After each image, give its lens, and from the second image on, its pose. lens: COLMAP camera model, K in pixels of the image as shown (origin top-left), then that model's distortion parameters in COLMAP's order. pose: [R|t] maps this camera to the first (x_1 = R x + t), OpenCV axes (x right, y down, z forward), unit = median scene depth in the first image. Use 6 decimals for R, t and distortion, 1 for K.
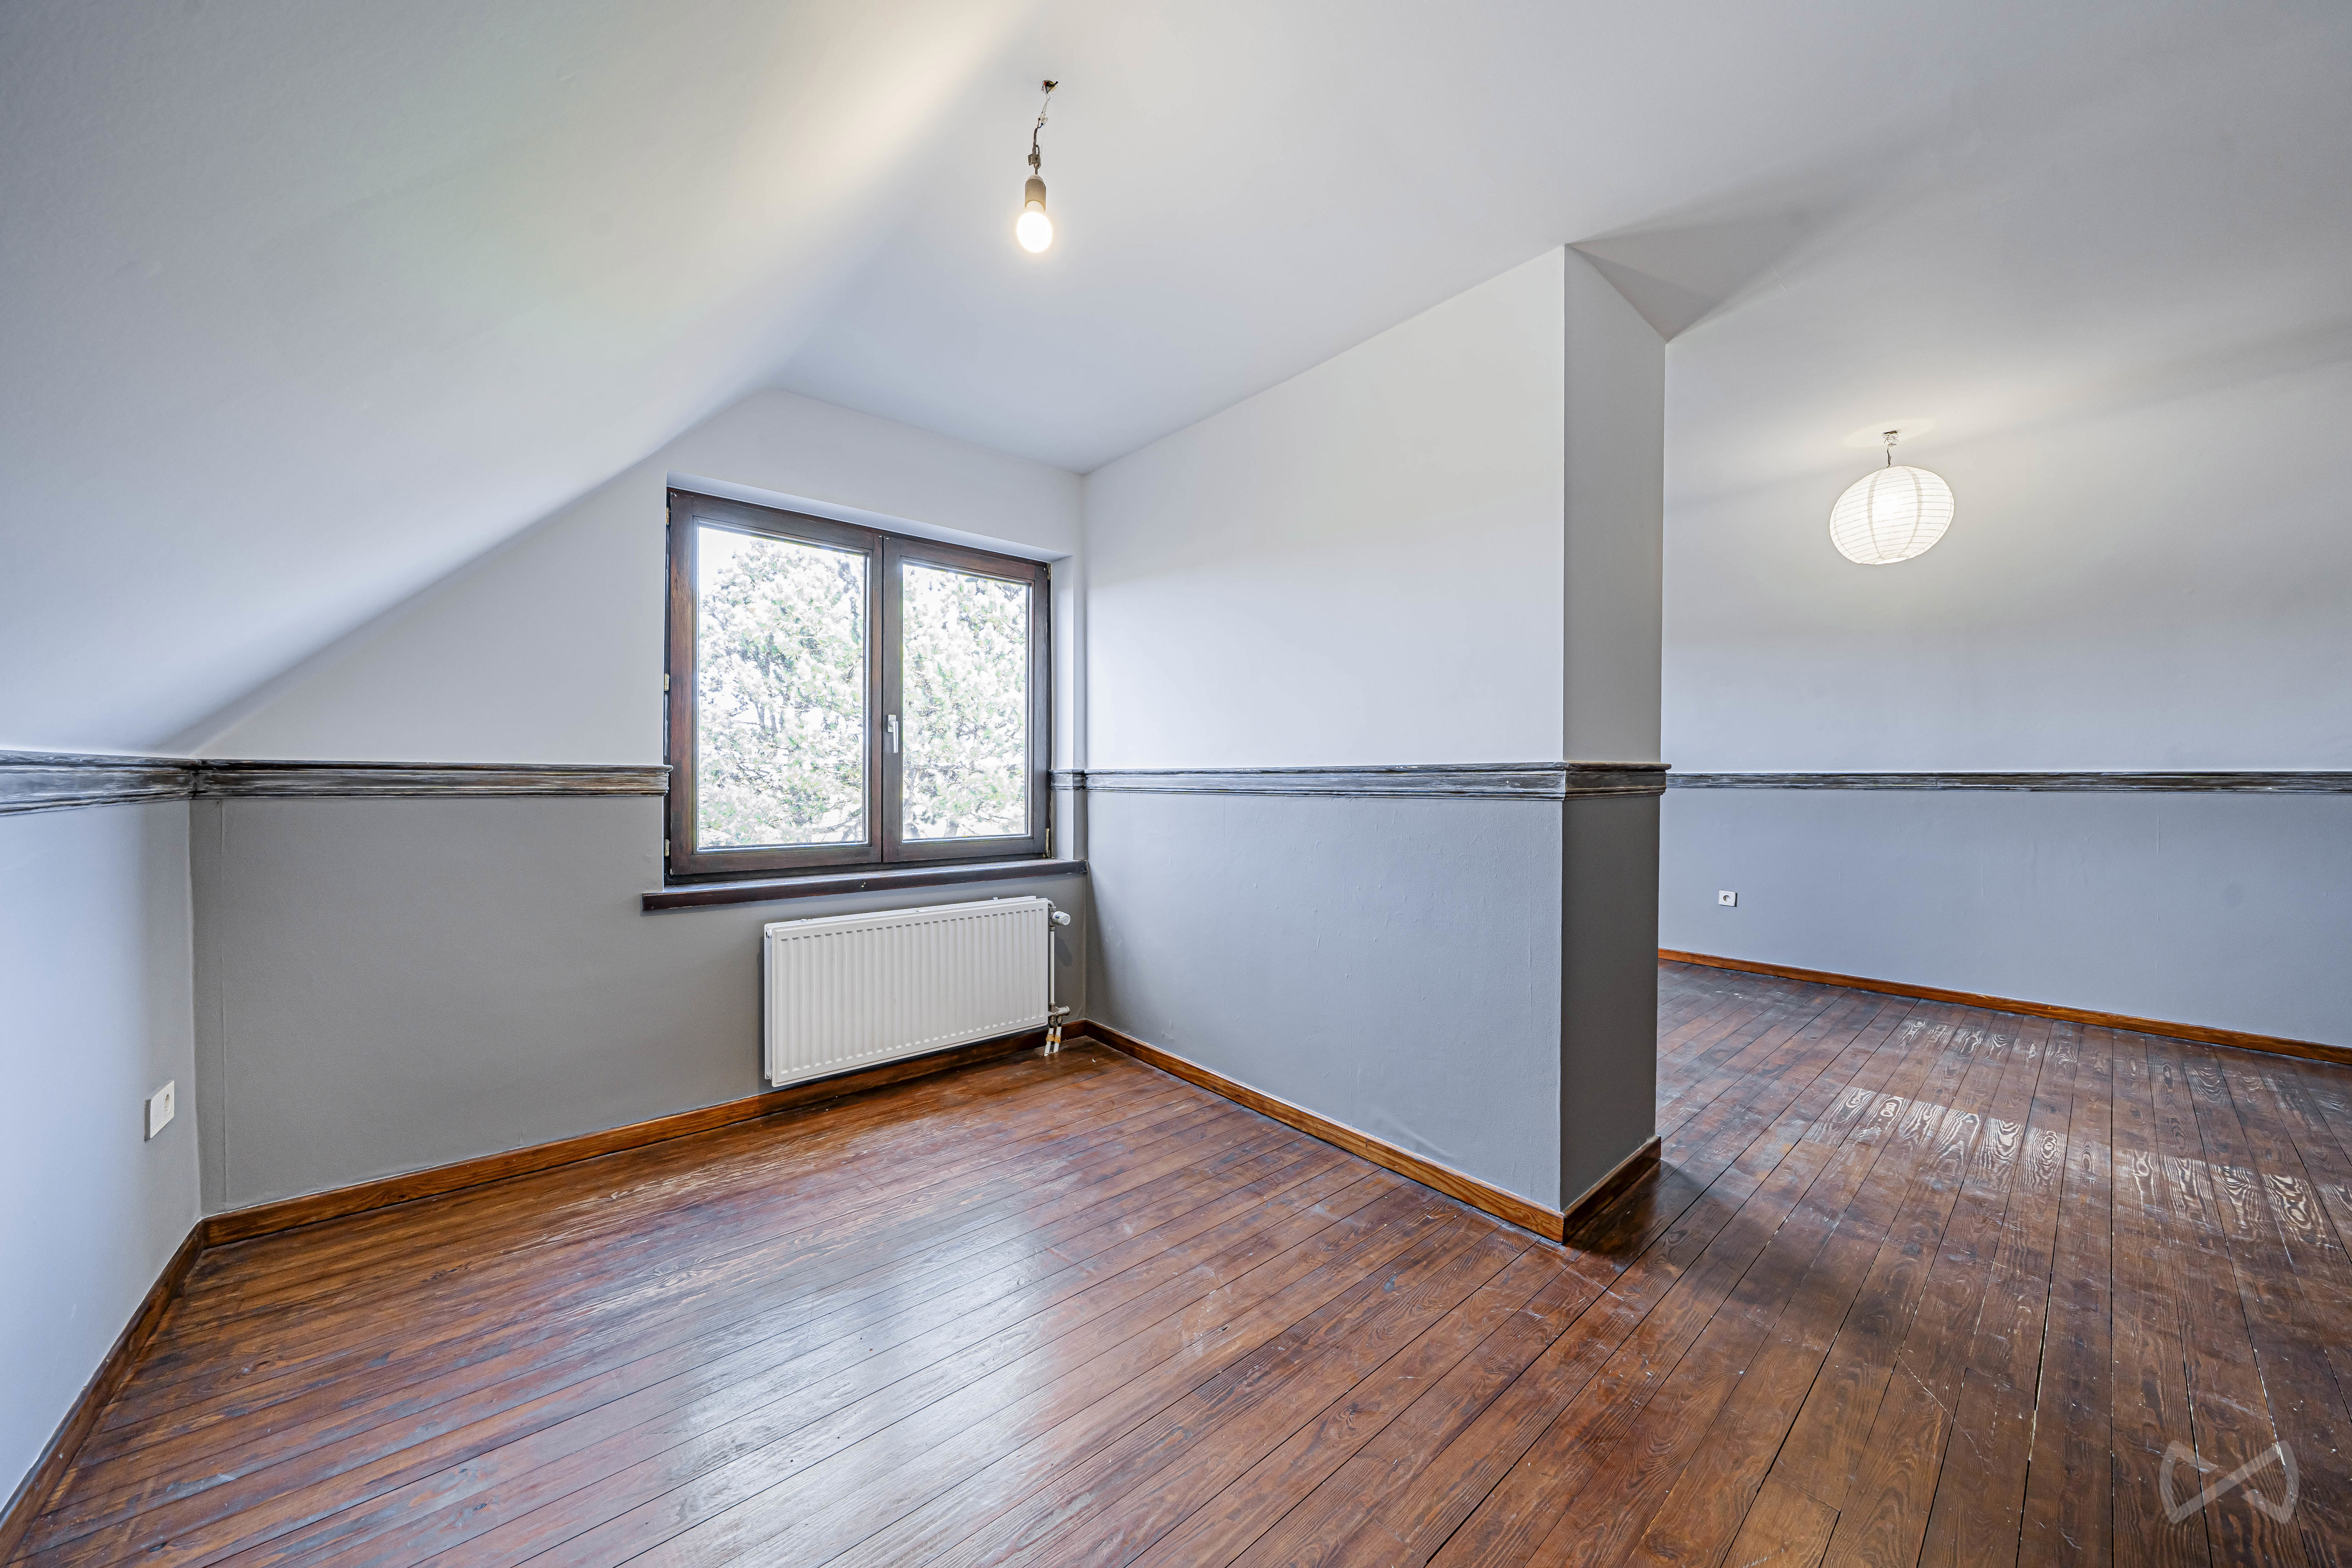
lens RADIAL K [[805.1, 0, 1177.4], [0, 805.1, 784.0], [0, 0, 1]] dist [-0.001337, -0.000489]
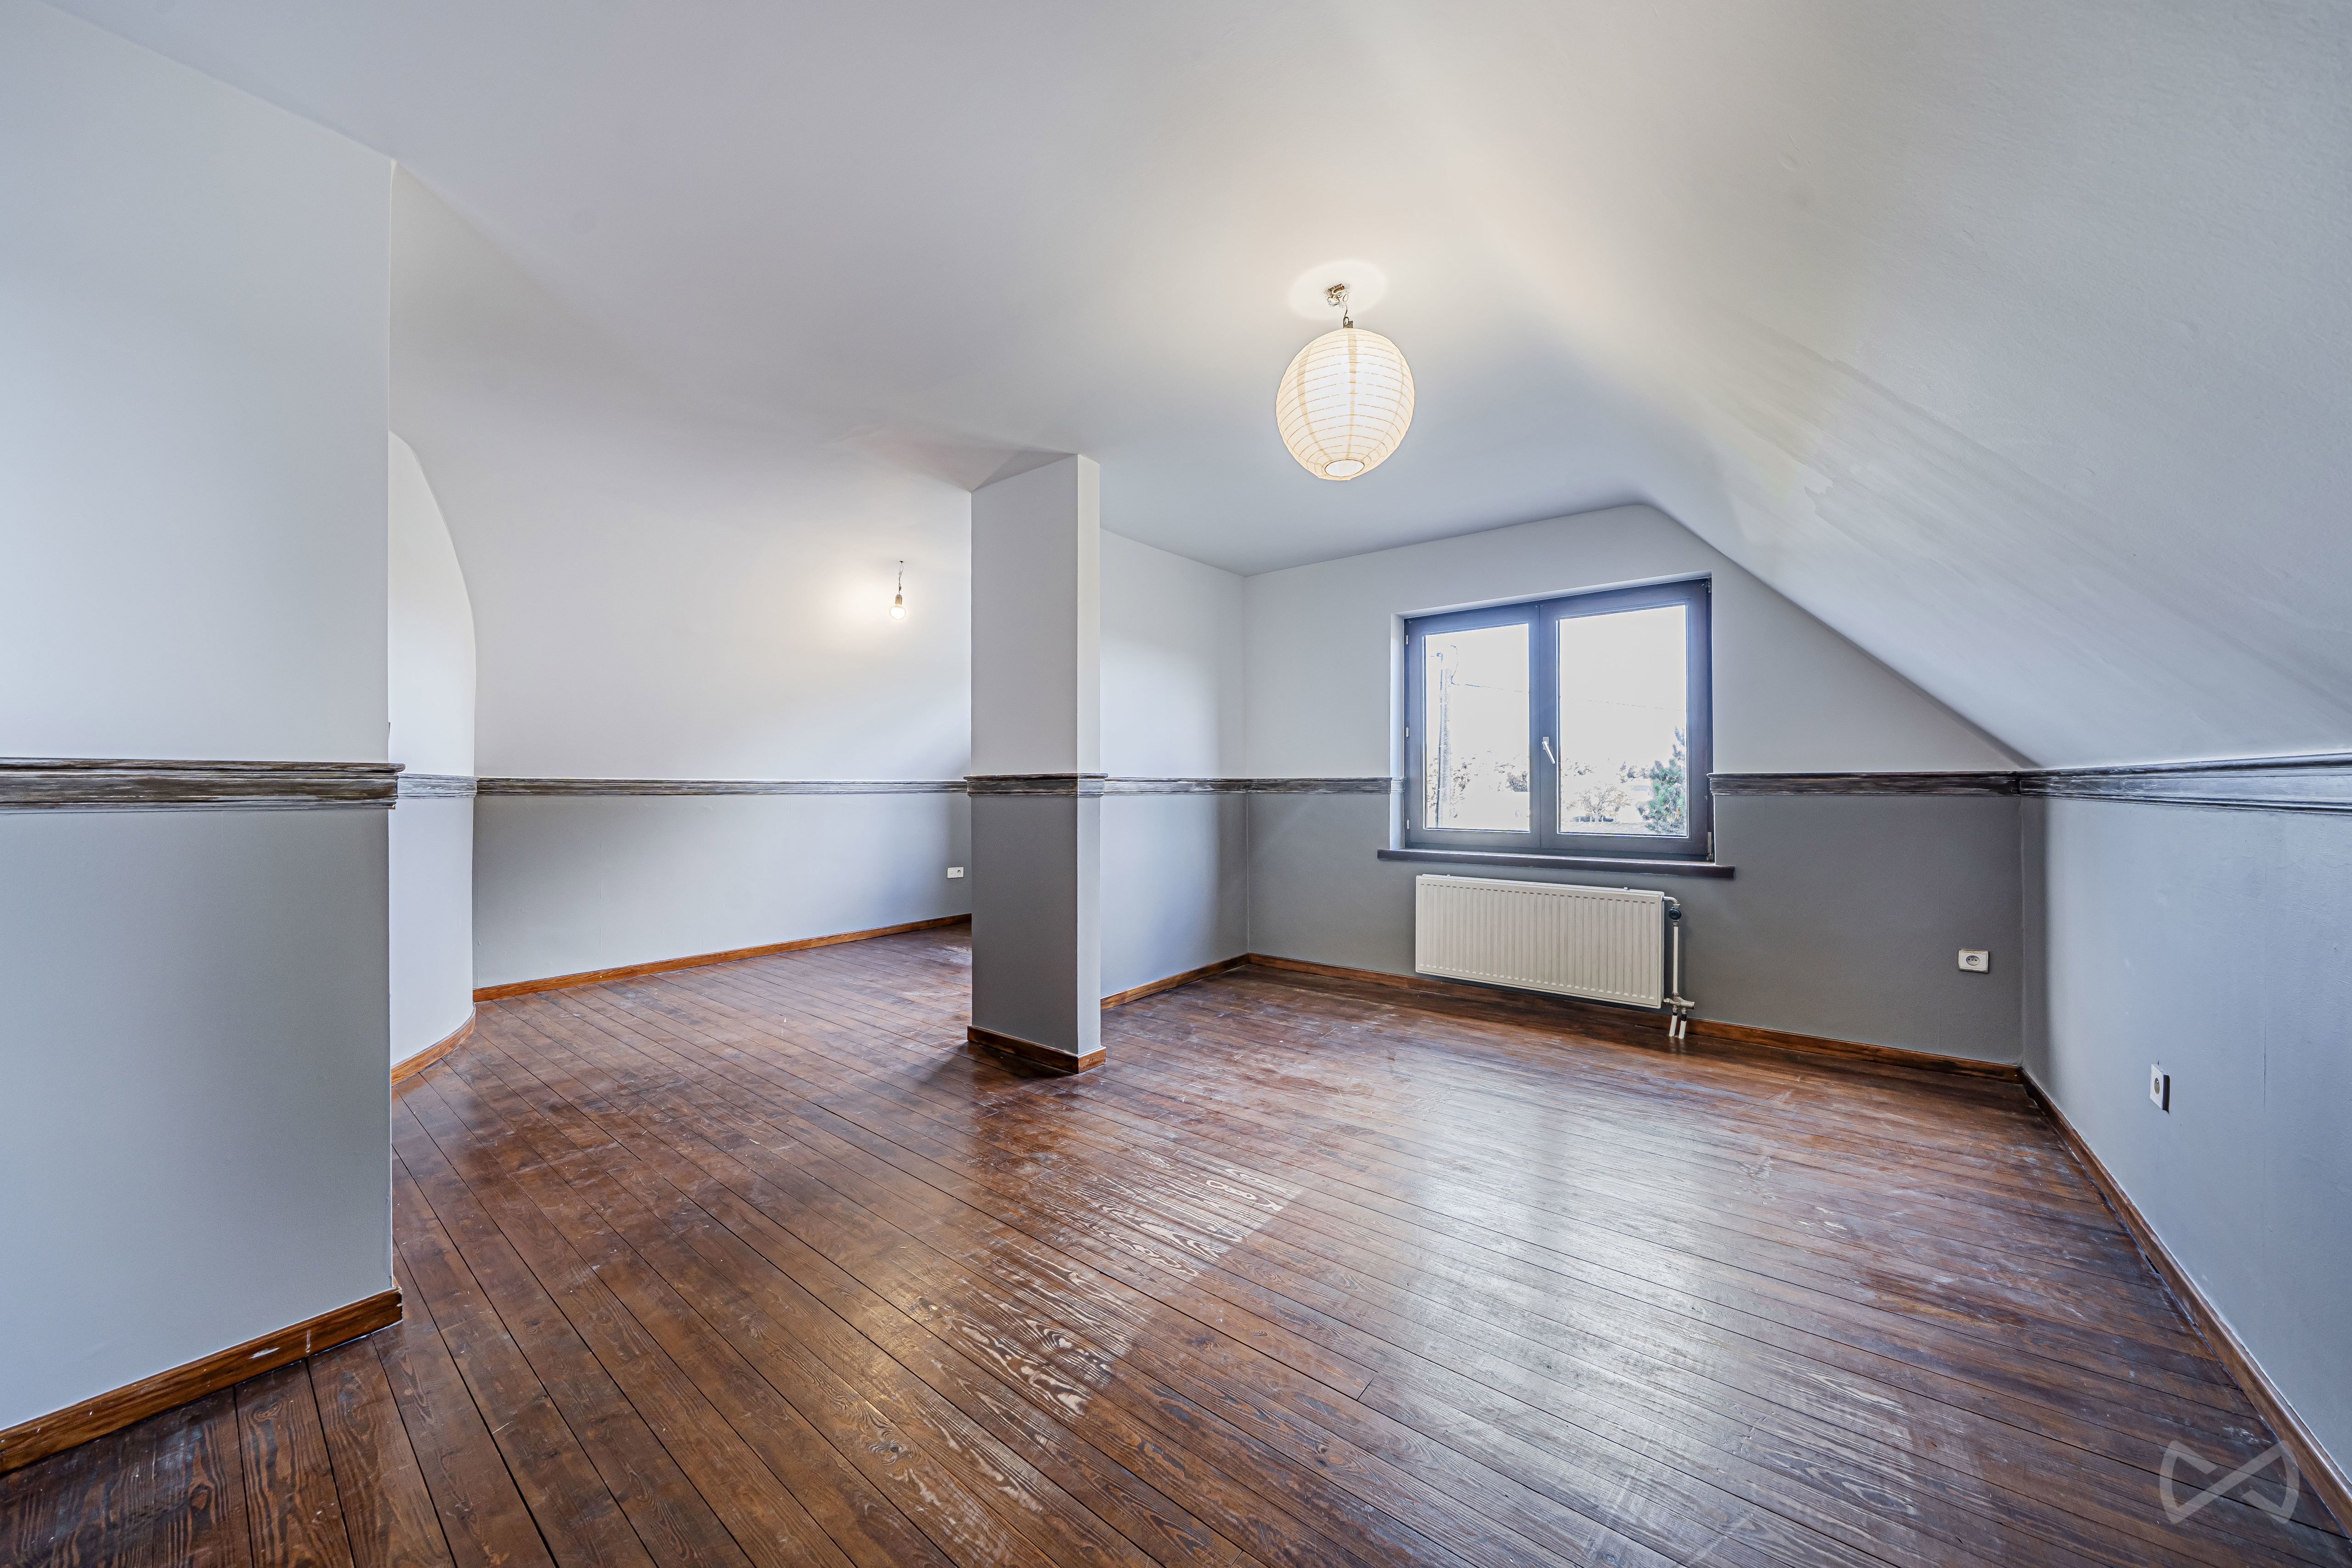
lens RADIAL K [[805.1, 0, 1178.8], [0, 805.1, 776.1], [0, 0, 1]] dist [-0.001337, -0.000489]
pose [[0.204287, 0.002943, -0.978907, 1.876458], [-0.003965, 0.999990, 0.002179, -0.025370], [0.978903, 0.003436, 0.204296, 0.866338]]
